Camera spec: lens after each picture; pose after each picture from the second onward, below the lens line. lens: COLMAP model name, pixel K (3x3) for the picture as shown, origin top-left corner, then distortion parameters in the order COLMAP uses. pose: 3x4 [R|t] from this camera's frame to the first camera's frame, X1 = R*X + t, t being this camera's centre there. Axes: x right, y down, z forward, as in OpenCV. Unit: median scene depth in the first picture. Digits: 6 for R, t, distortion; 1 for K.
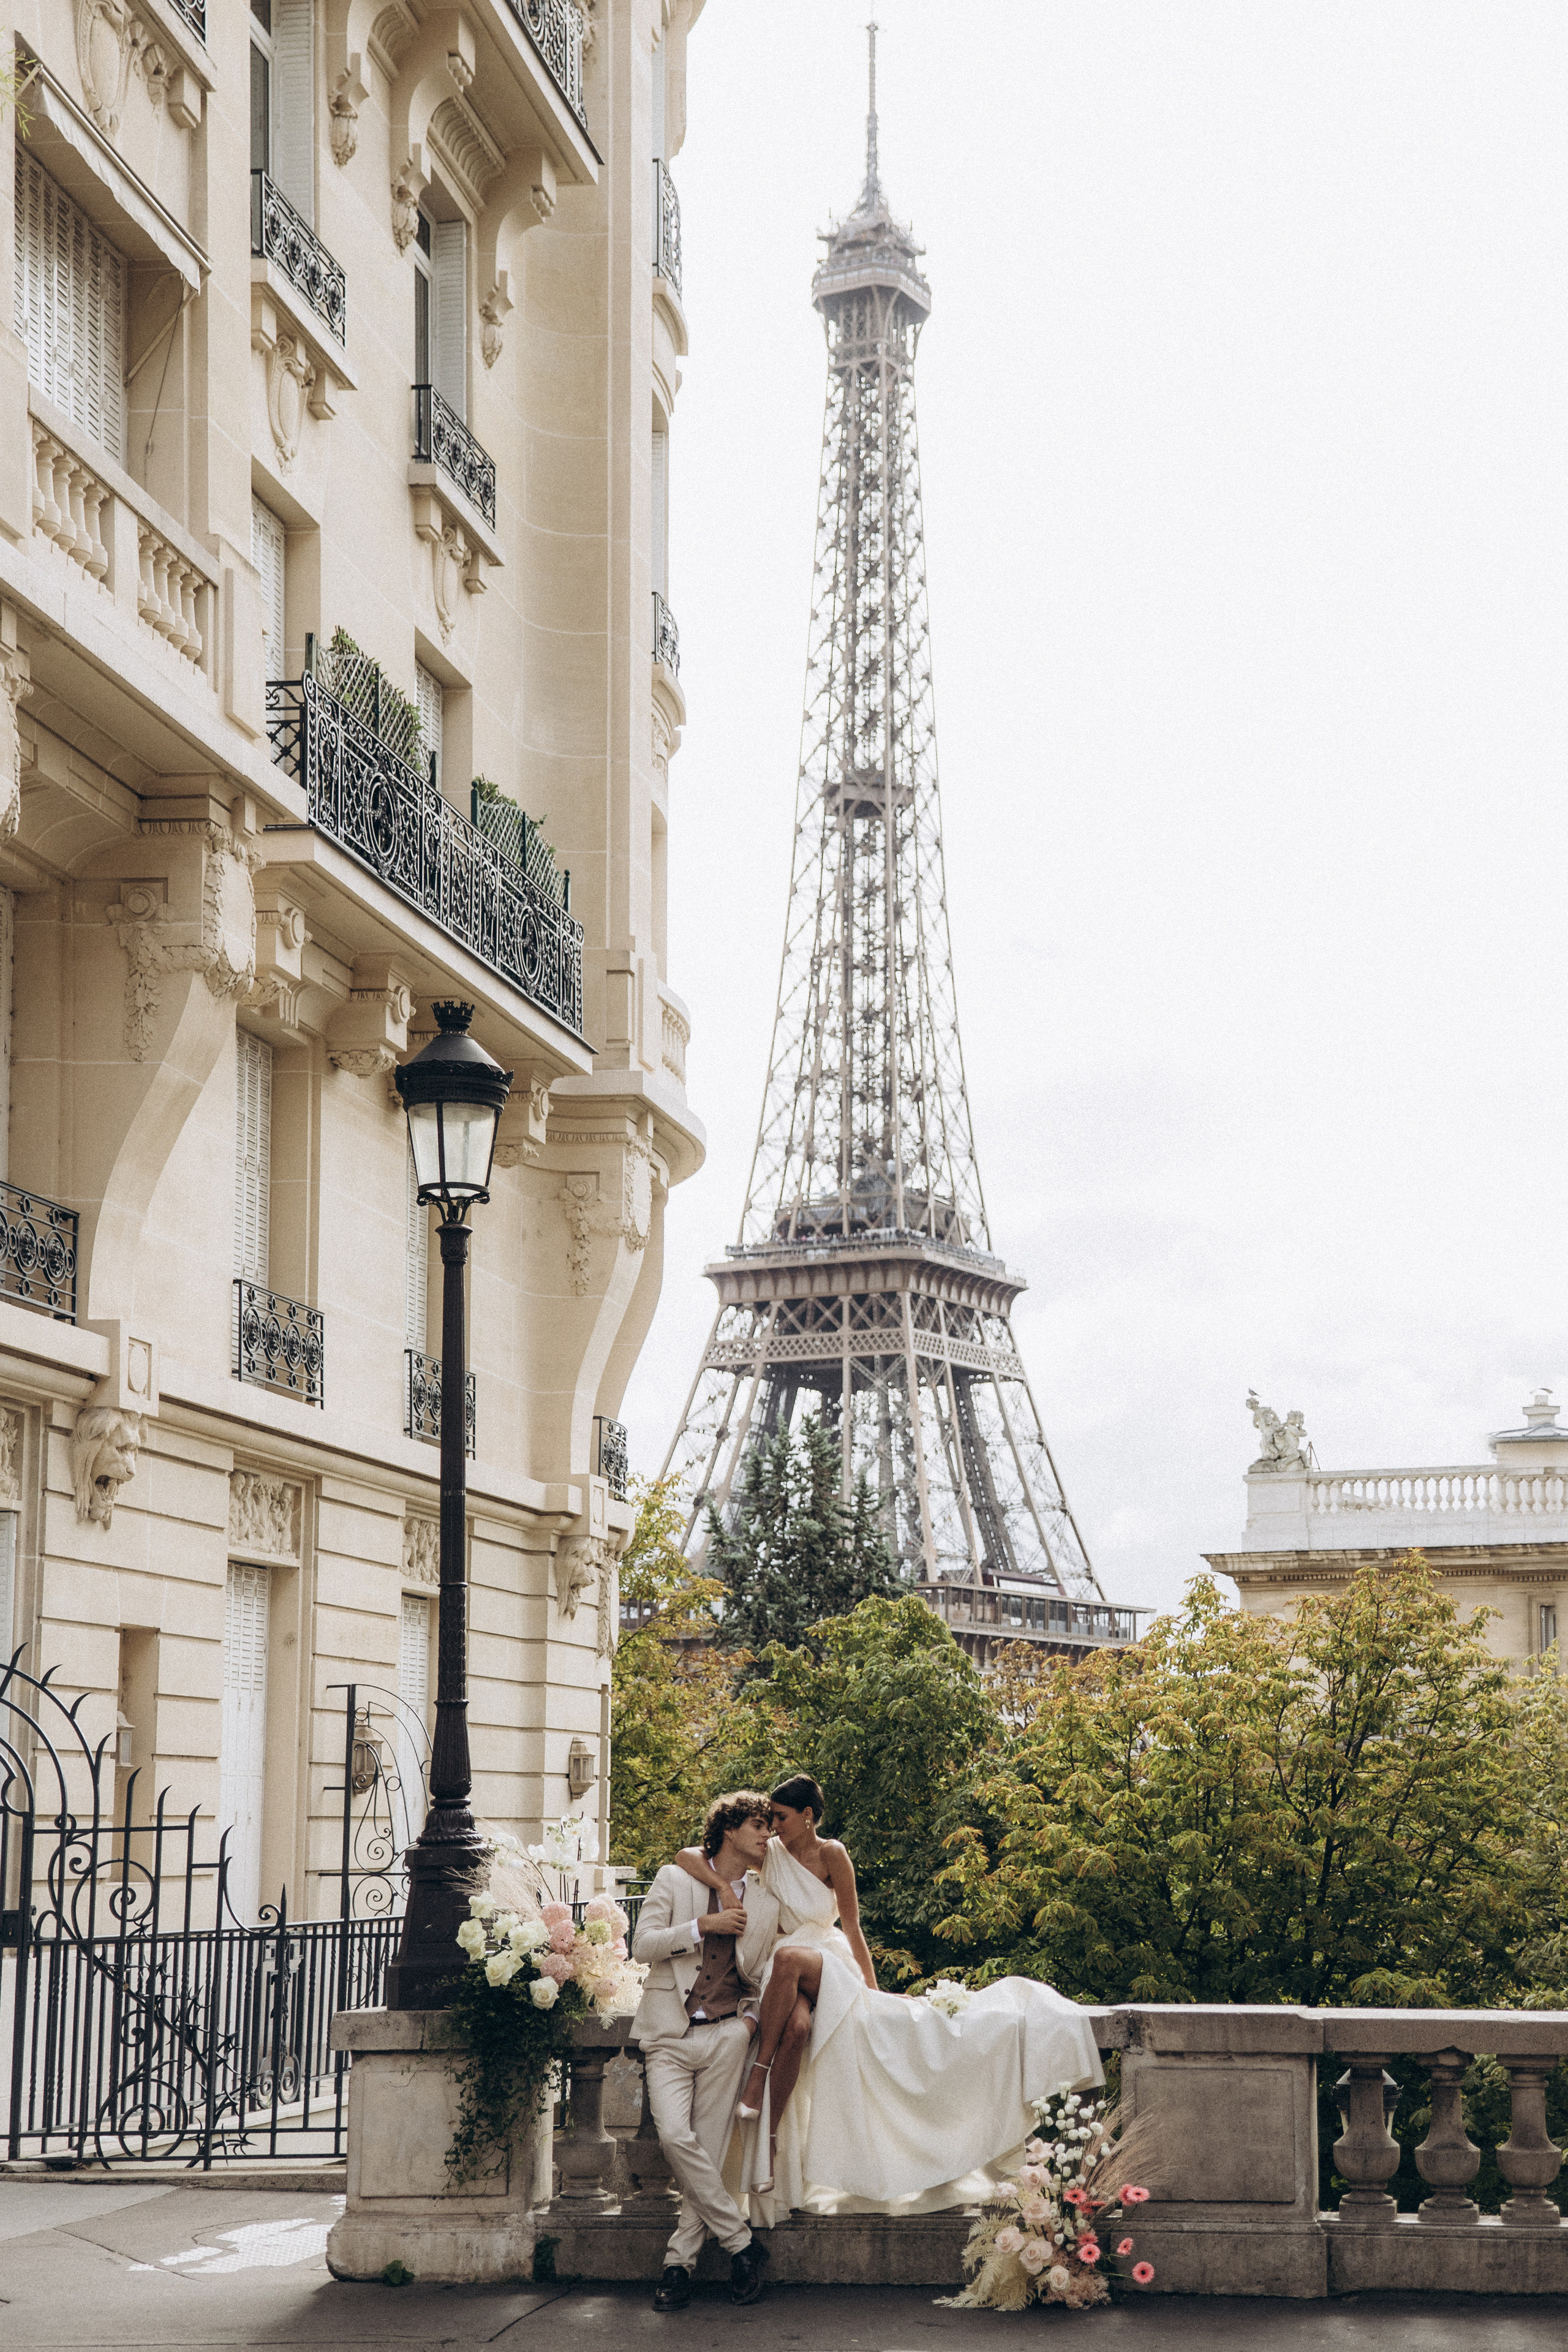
lens RADIAL K [[3810.4, 0, 1085.6], [0, 3810.4, 1417.3], [0, 0, 1]] dist [0.265128, 0.059660]
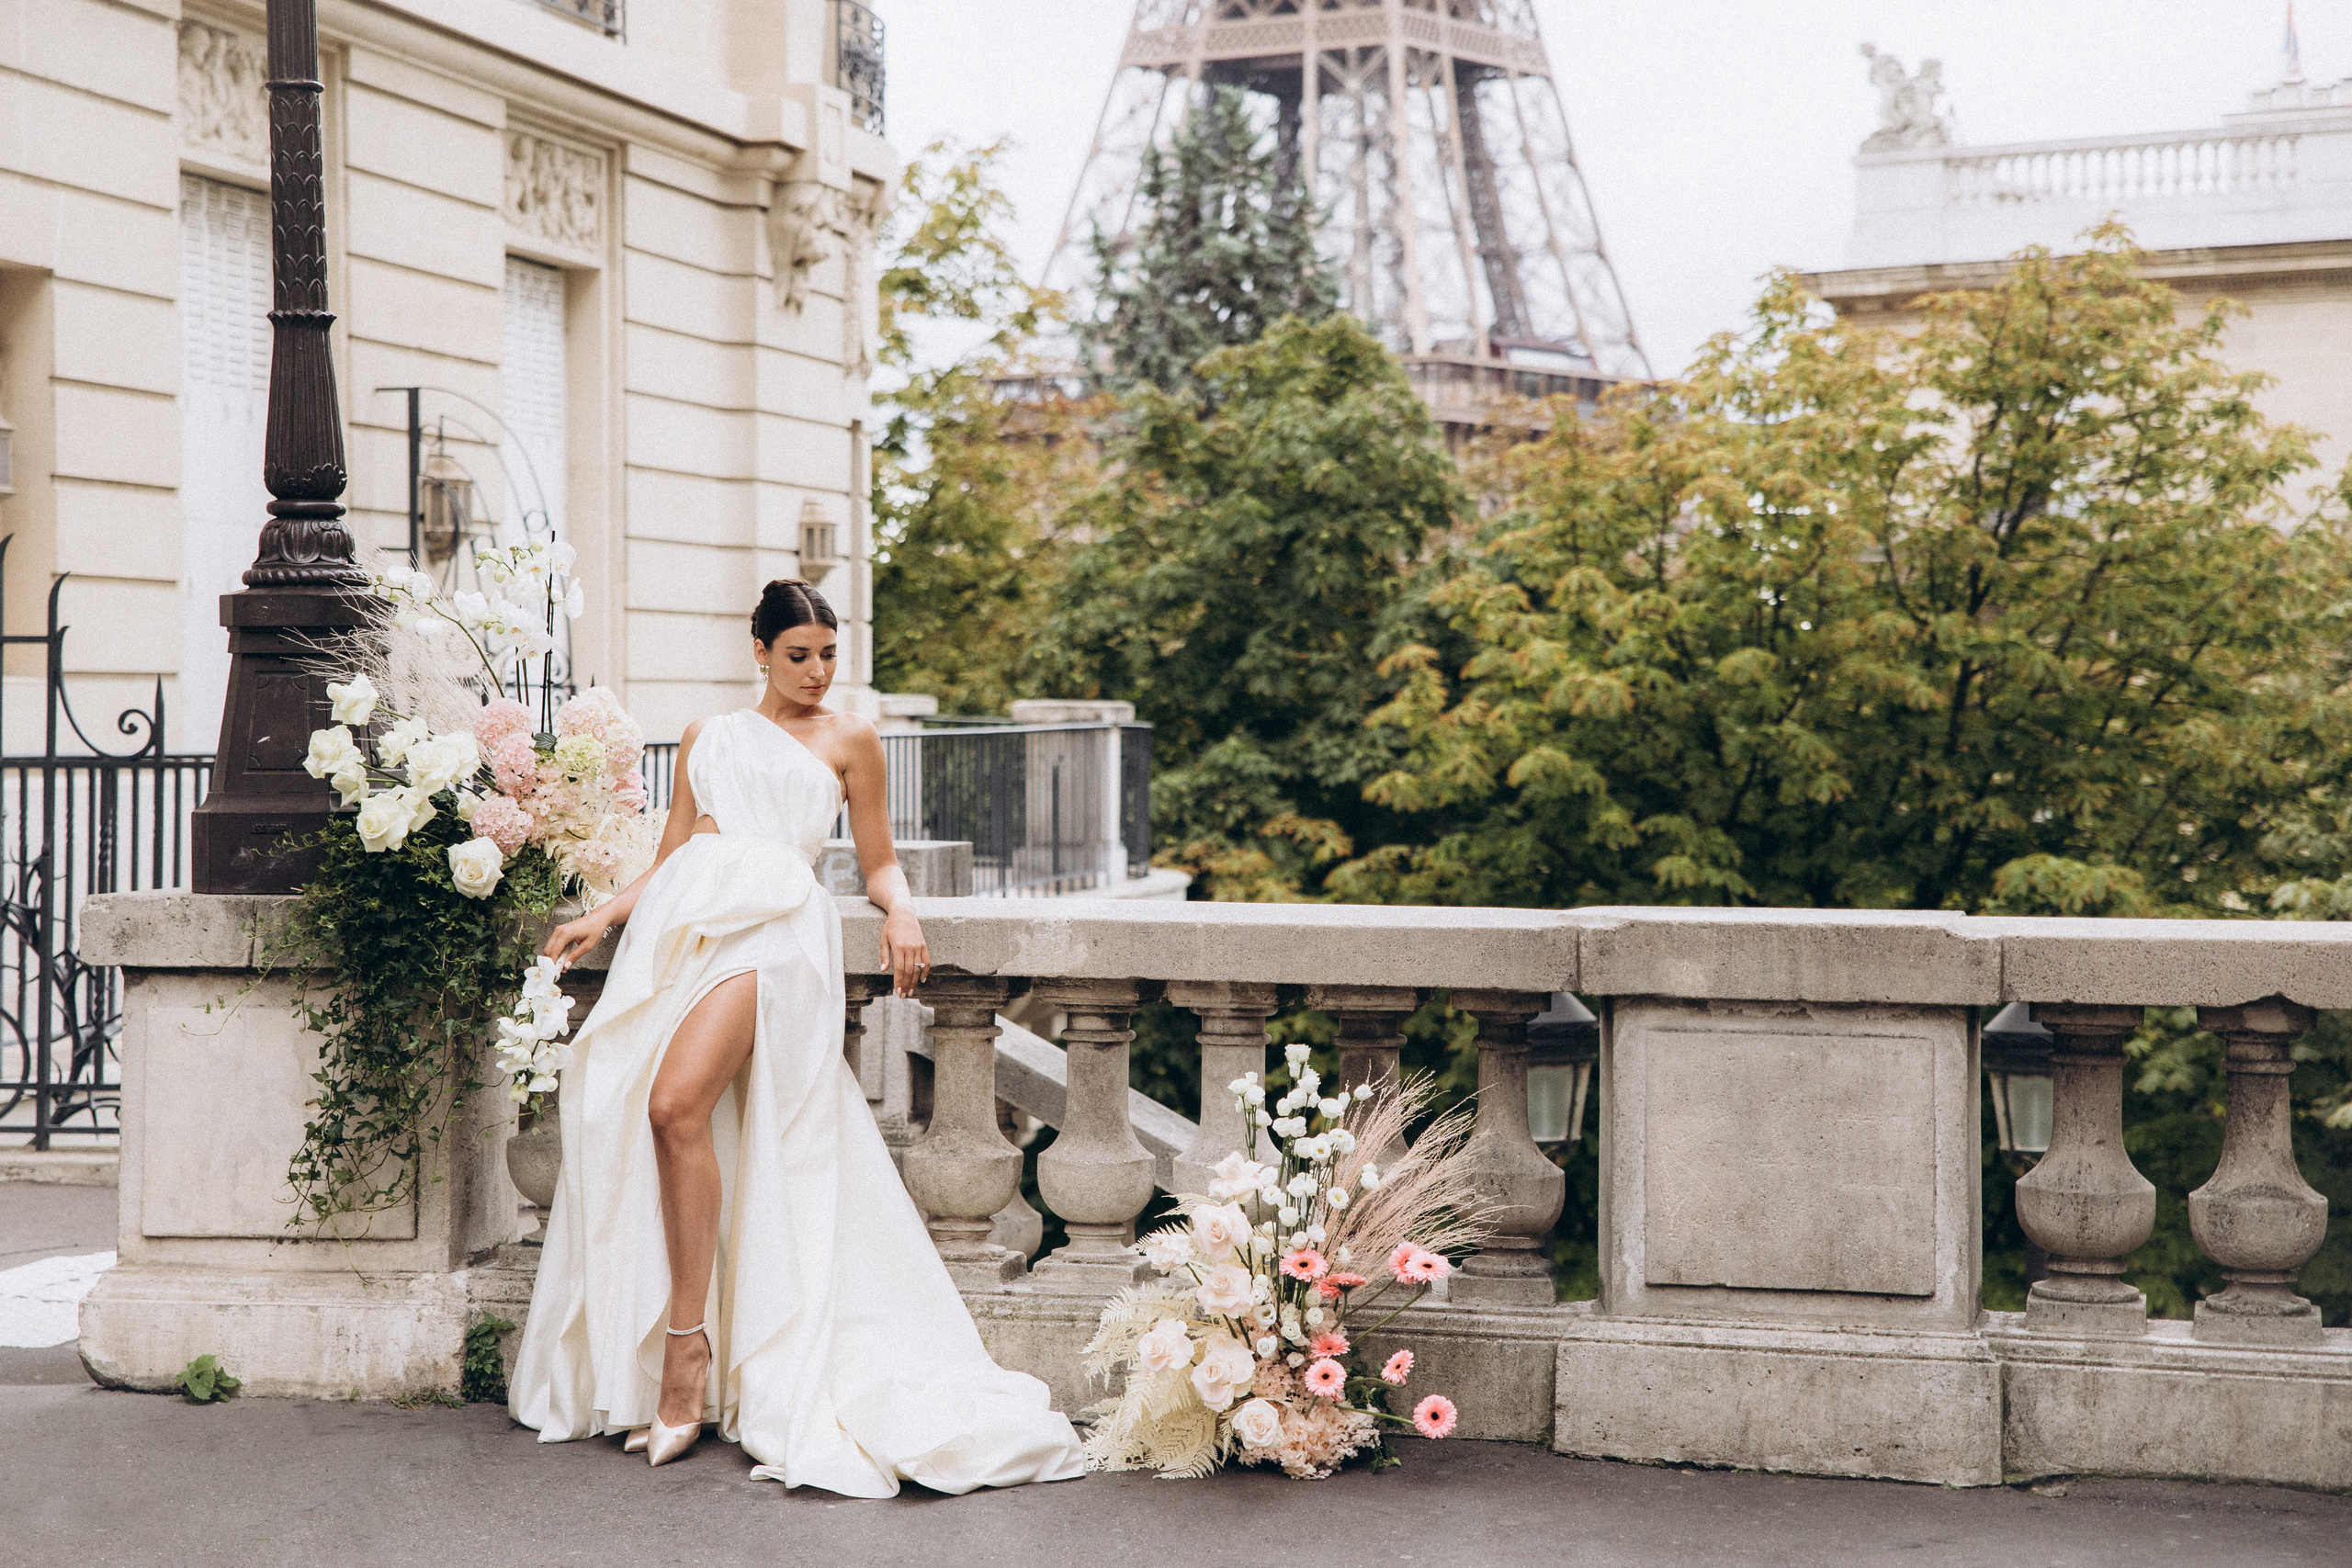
lens RADIAL K [[4756.2, 0, 1091.5], [0, 4756.2, 822.1], [0, 0, 1]] dist [0.797486, -3.394699]
pose [[0.993820, 0.008838, -0.110648, 0.005977], [0.006287, 0.990743, 0.135605, 0.022143], [0.110822, -0.135463, 0.984565, 0.146846]]
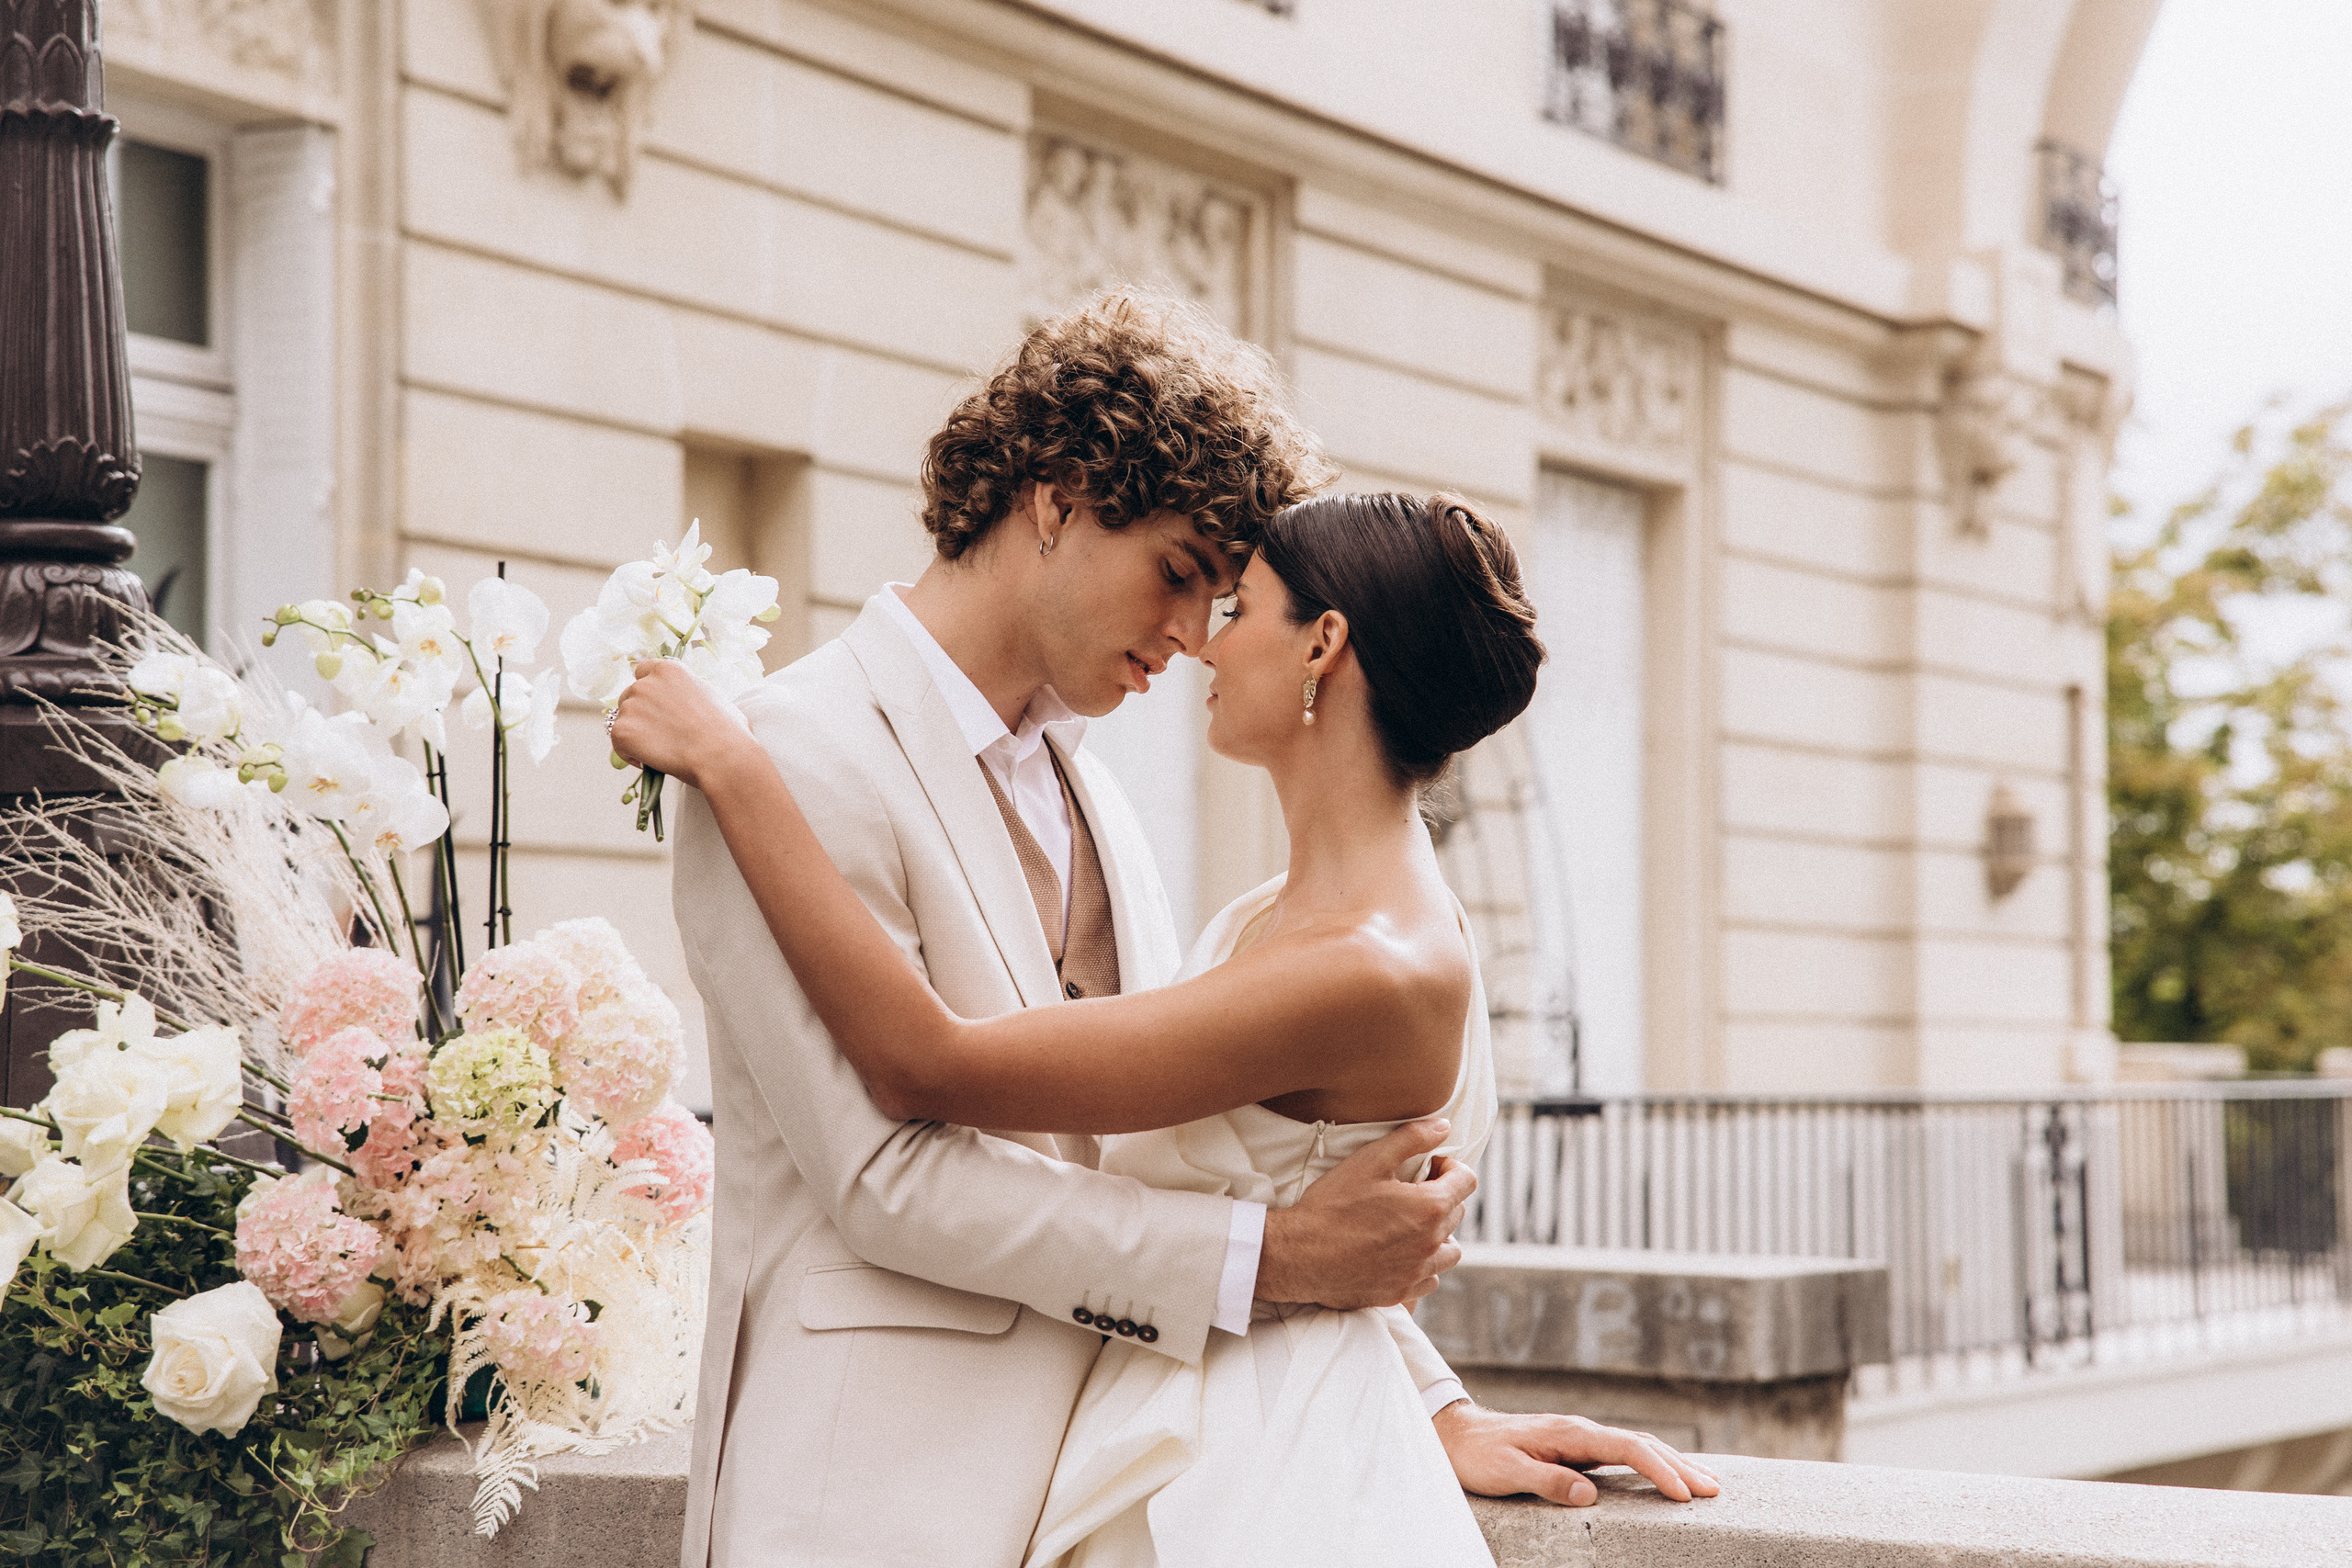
lens RADIAL K [[4622.8, 0, 1221.3], [0, 4622.8, 783.2], [0, 0, 1]] dist [0.920977, -4.816004]
pose [[0.925544, -0.020067, -0.378108, 0.005347], [0.038675, 0.998382, 0.041685, 0.043423], [0.376660, -0.053205, 0.924822, 0.310332]]
